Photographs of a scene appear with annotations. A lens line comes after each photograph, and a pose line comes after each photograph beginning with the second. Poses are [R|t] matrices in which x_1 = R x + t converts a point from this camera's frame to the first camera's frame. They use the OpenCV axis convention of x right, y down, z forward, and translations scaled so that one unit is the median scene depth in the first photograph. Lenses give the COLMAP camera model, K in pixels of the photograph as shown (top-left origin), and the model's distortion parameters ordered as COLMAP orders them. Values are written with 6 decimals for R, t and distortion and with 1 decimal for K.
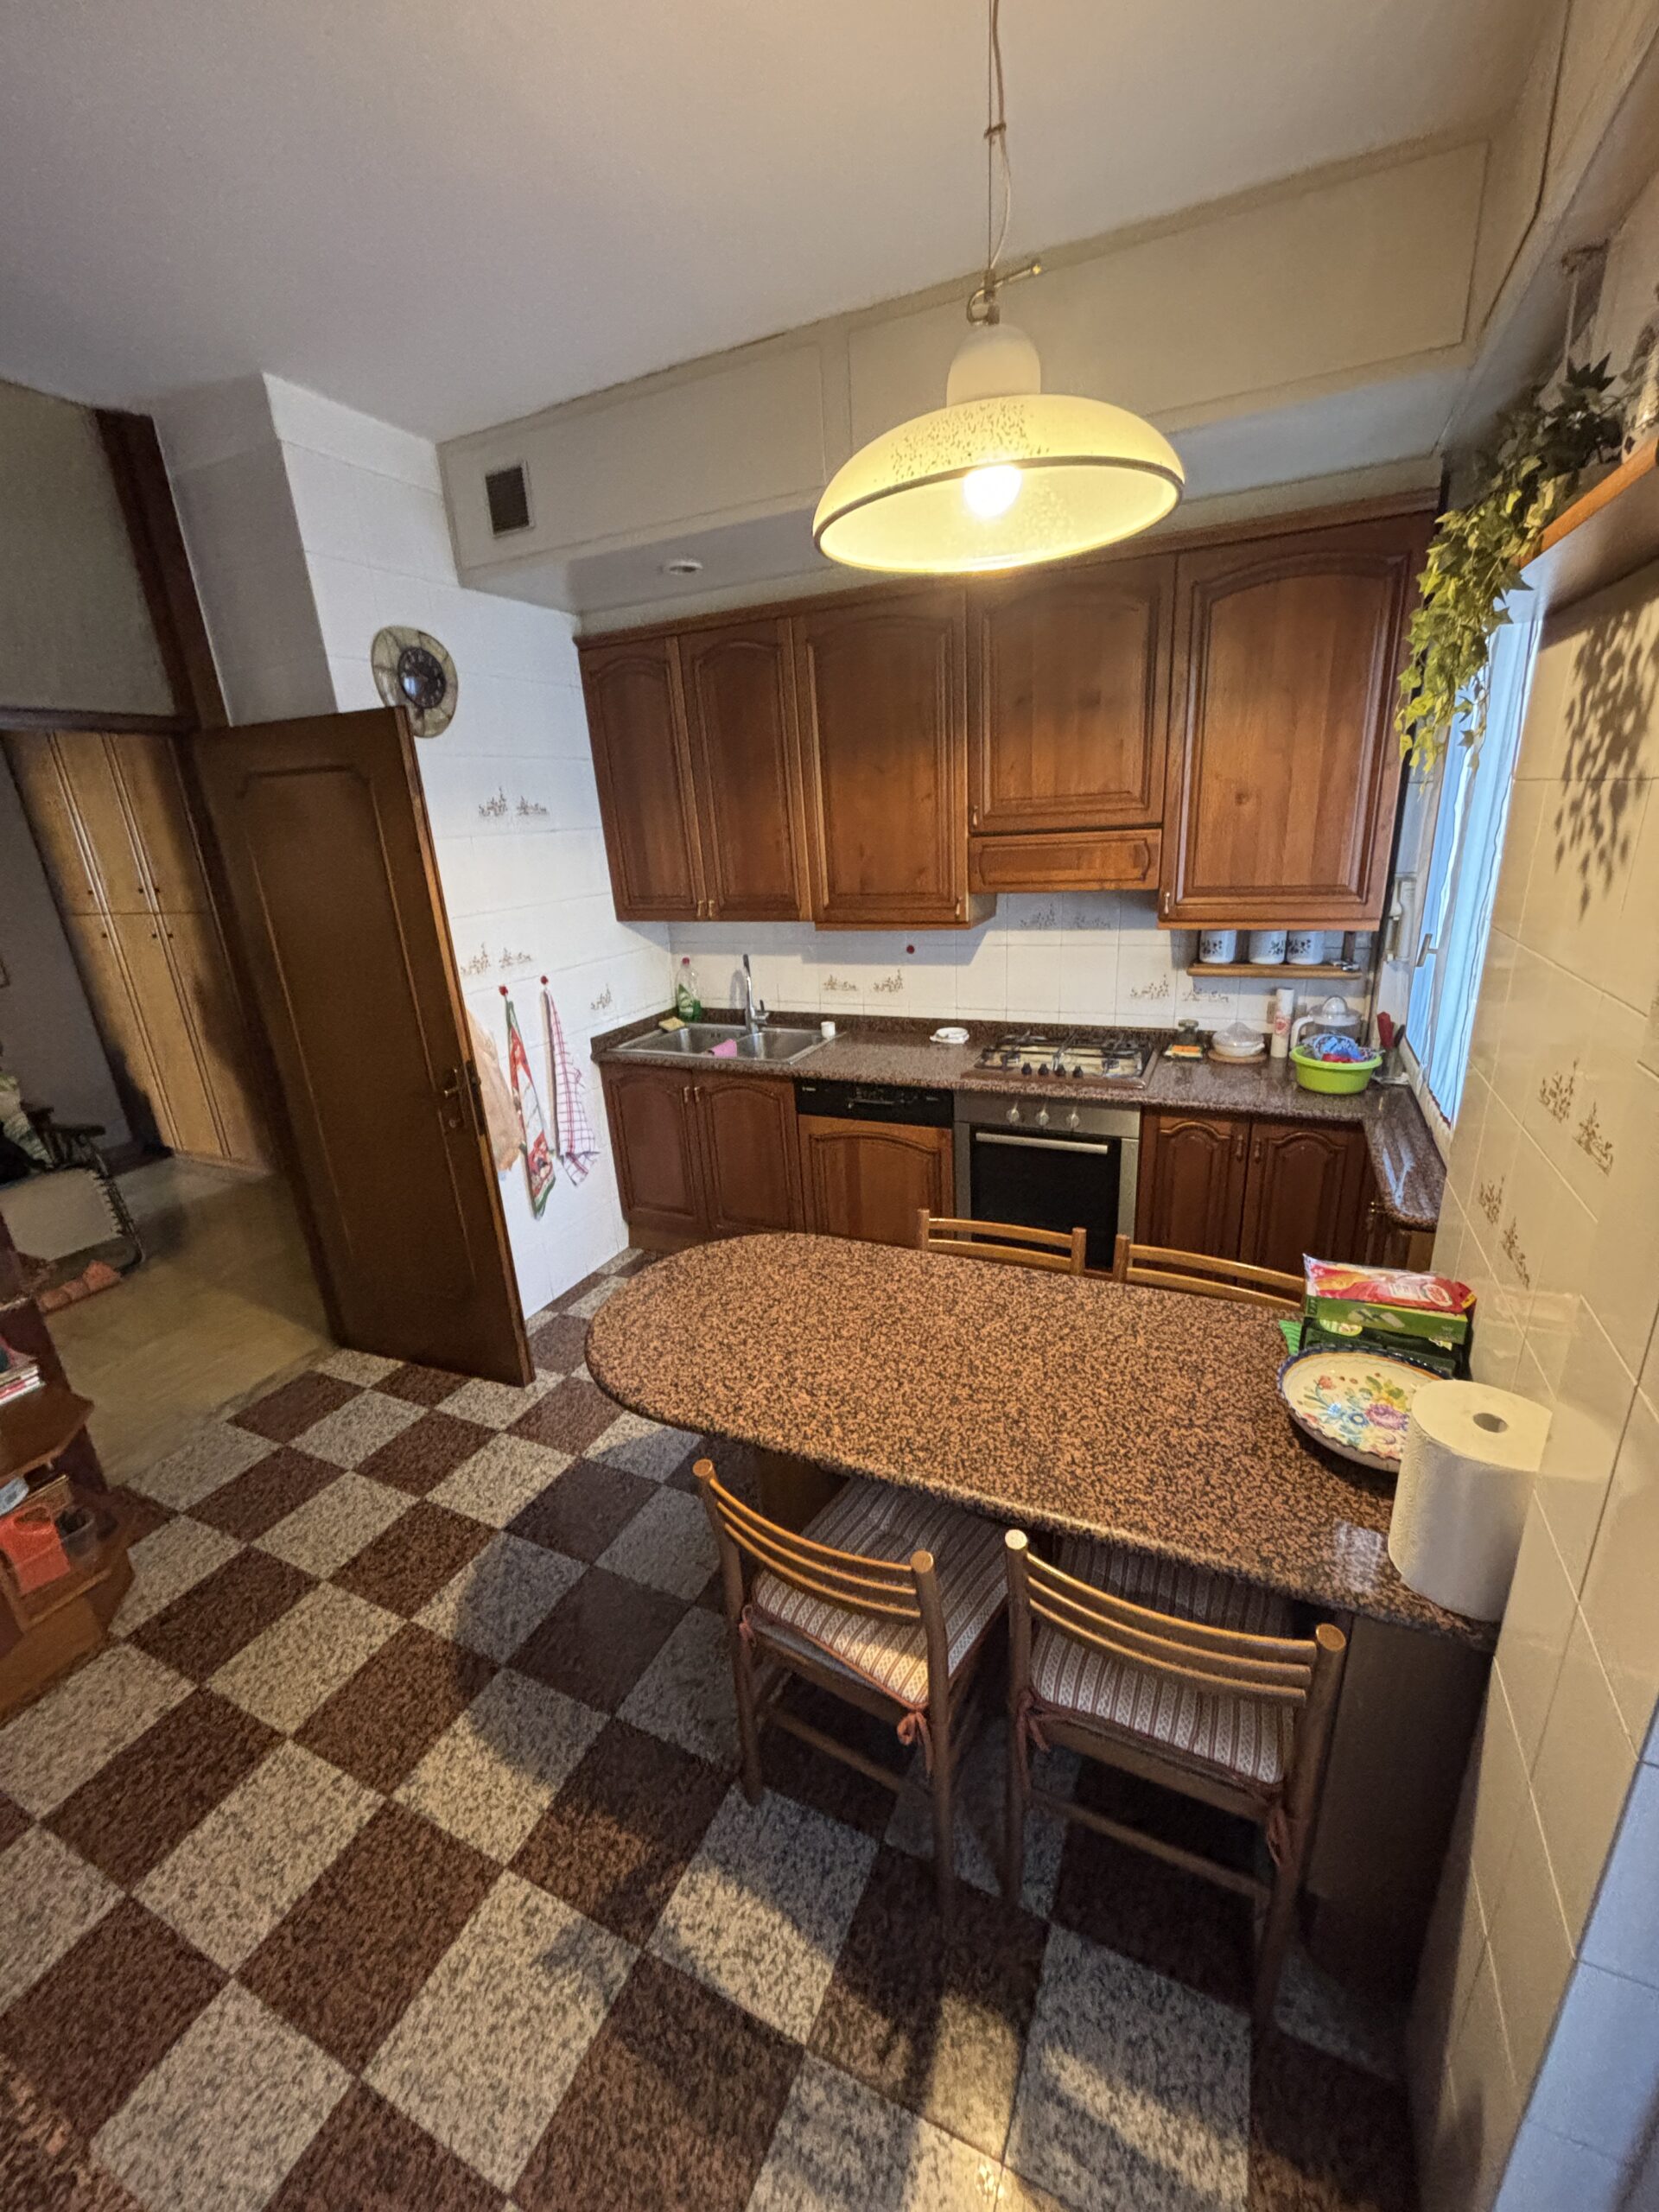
lens RADIAL K [[885.5, 0, 828.2], [0, 885.5, 1107.9], [0, 0, 1]] dist [-0.002985, -0.000533]
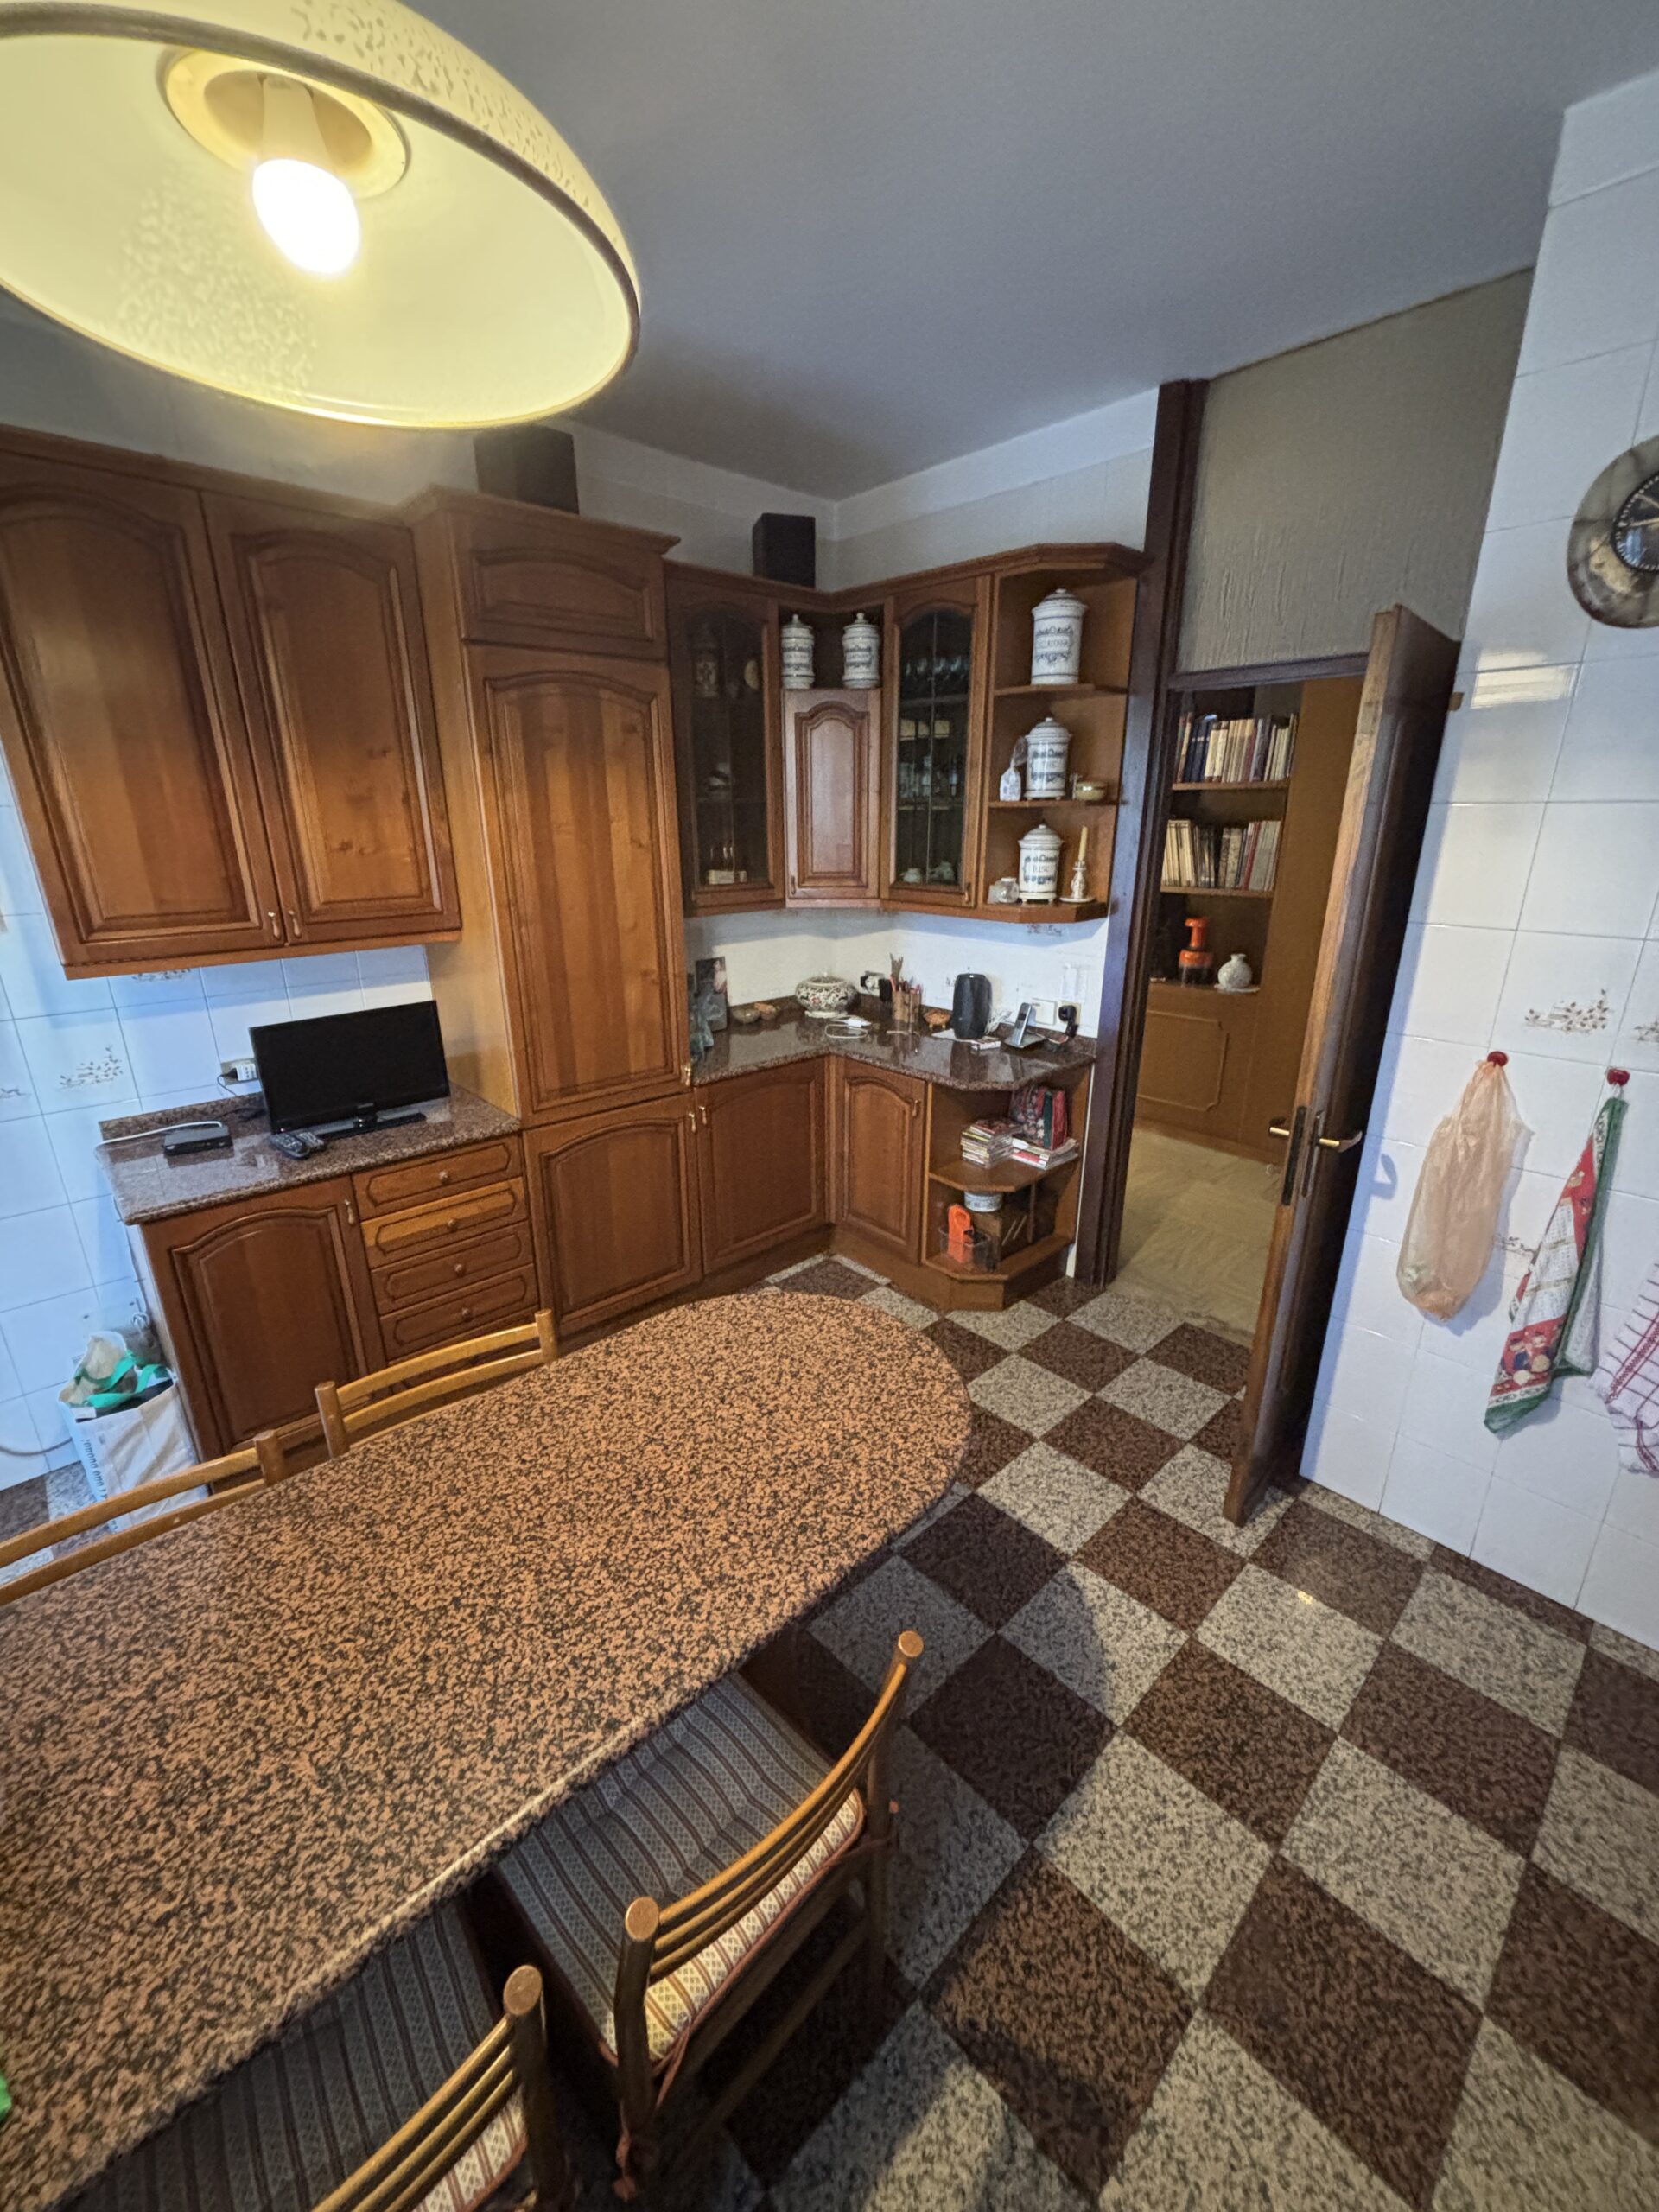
lens RADIAL K [[885.5, 0, 833.3], [0, 885.5, 1102.9], [0, 0, 1]] dist [-0.002985, -0.000533]
pose [[-0.364539, 0.346009, -0.864517, 0.550992], [-0.275861, 0.846599, 0.455159, -0.421928], [0.889389, 0.404410, -0.213168, 1.211418]]
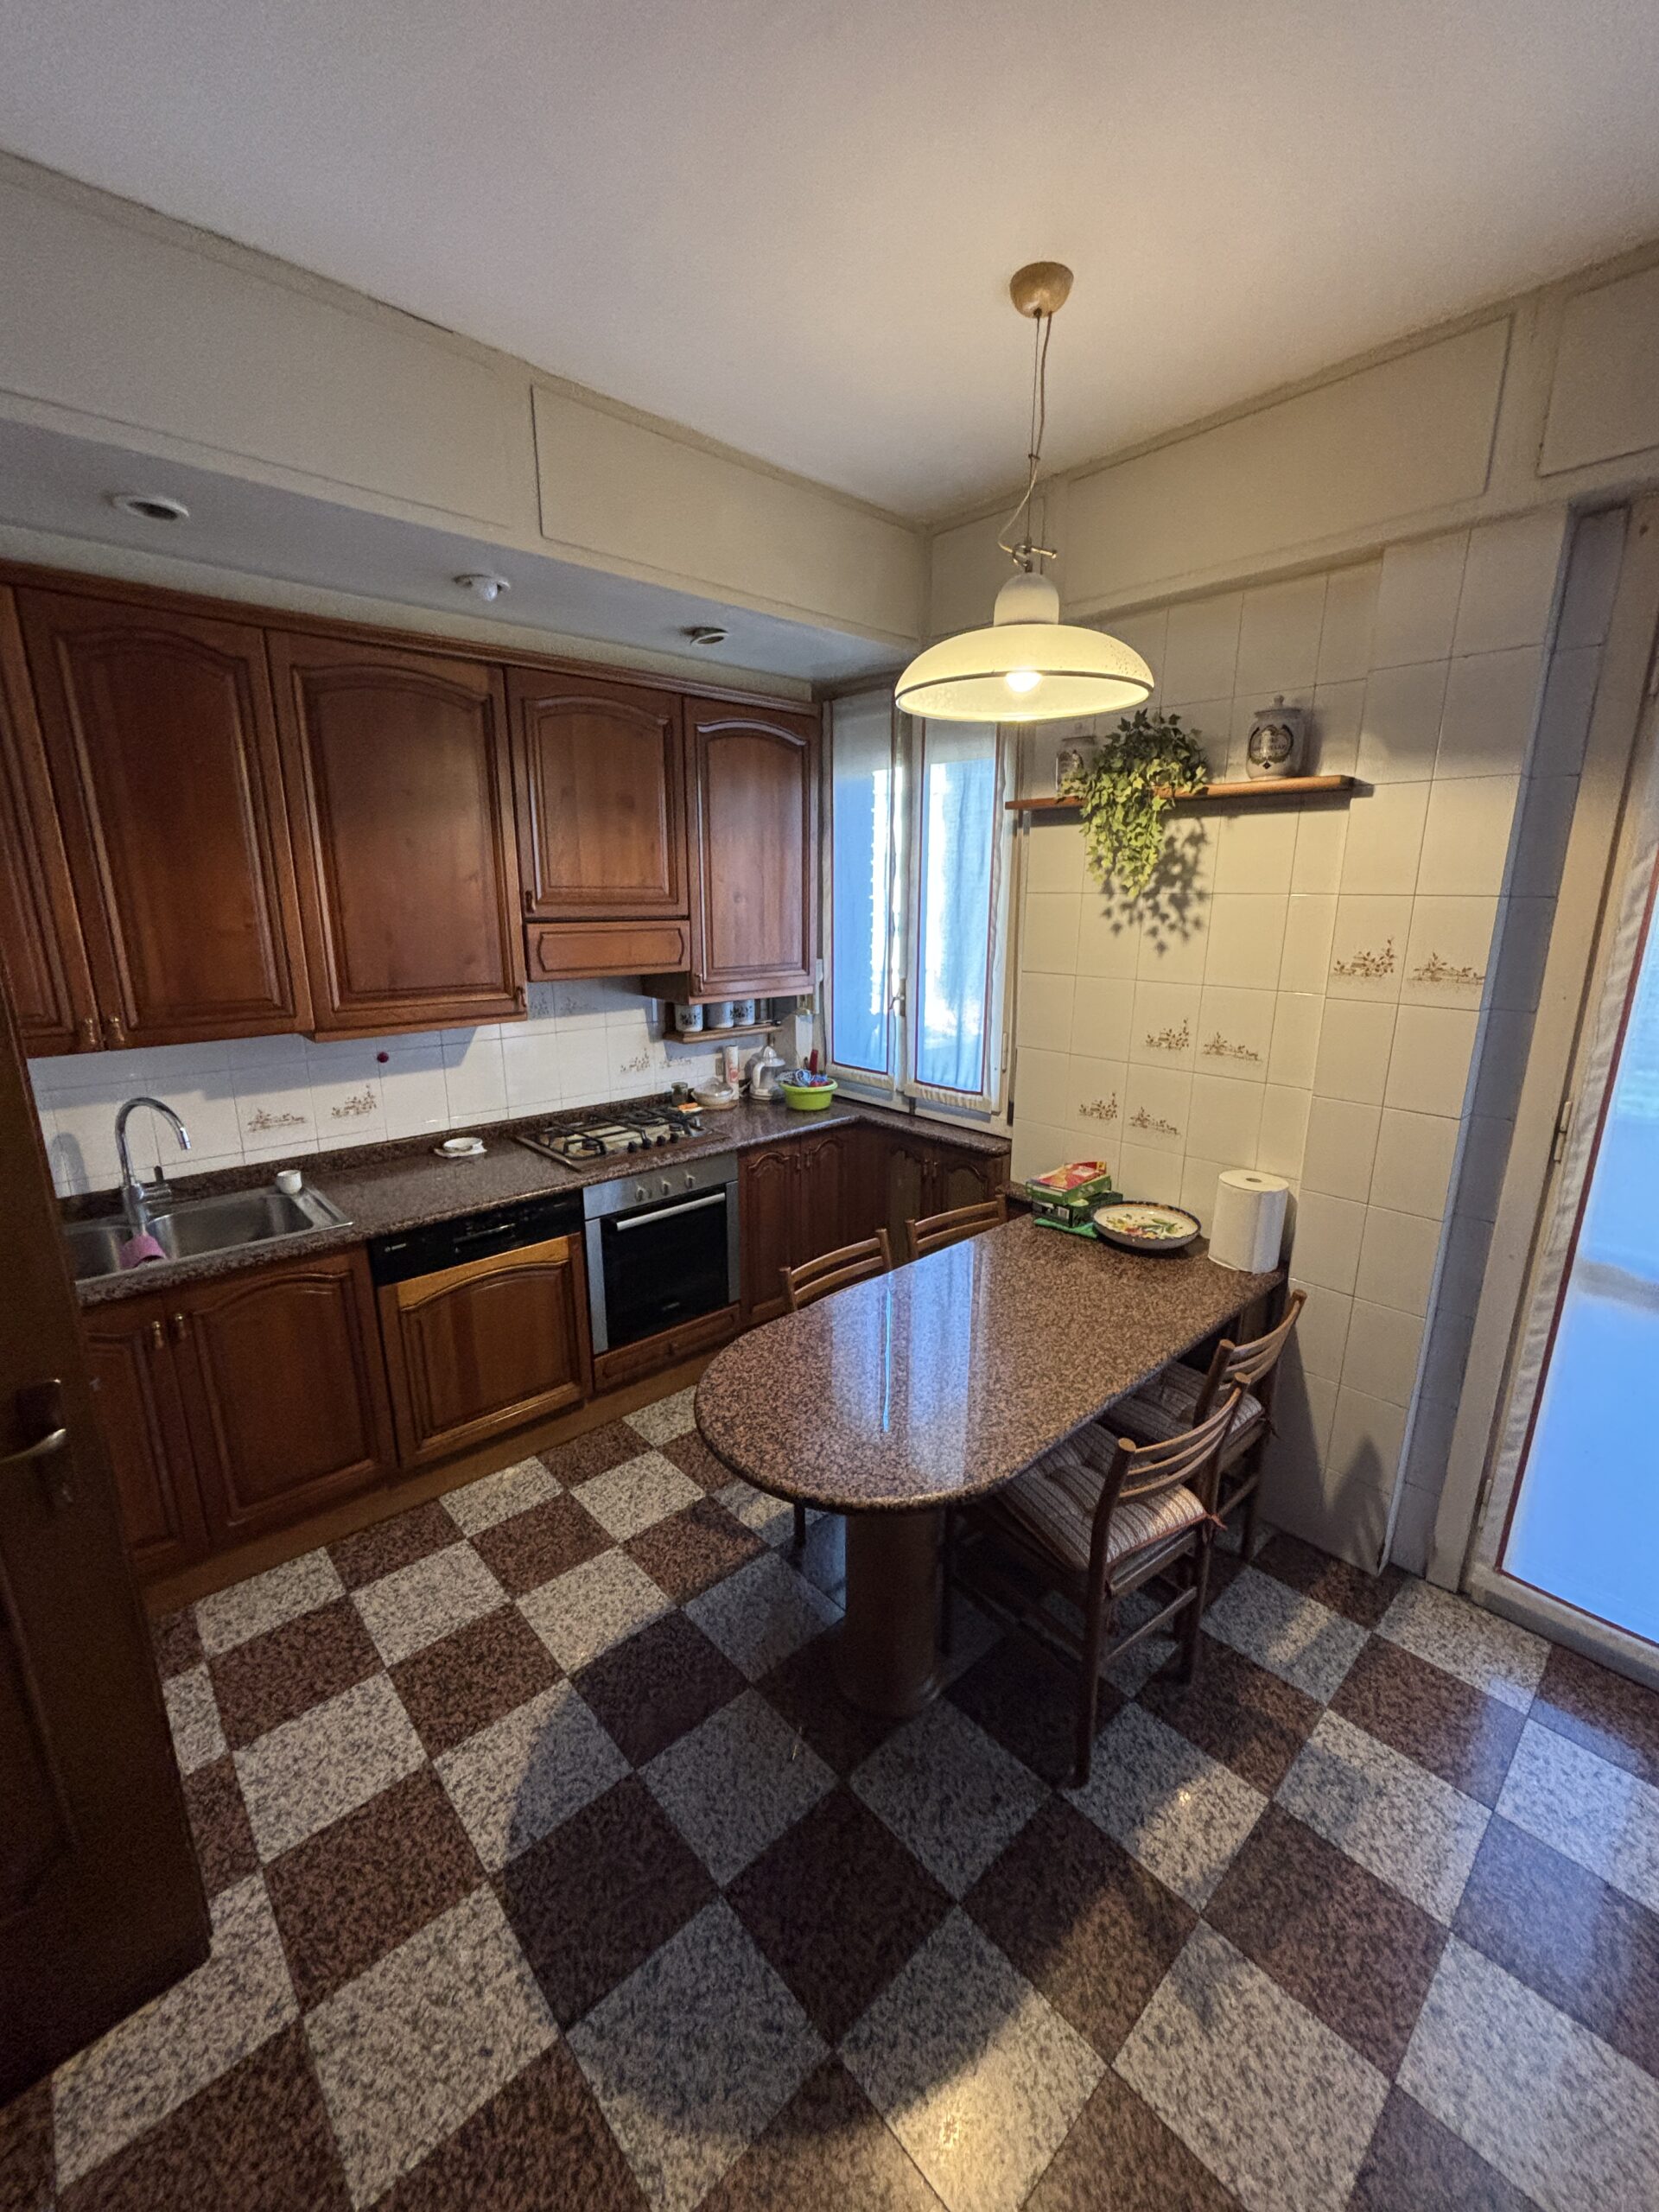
lens RADIAL K [[885.5, 0, 835.2], [0, 885.5, 1106.6], [0, 0, 1]] dist [-0.002985, -0.000533]
pose [[0.372264, -0.163353, 0.913639, -1.002481], [0.273922, 0.959878, 0.060010, -0.142270], [-0.886784, 0.227926, 0.402074, 0.624622]]
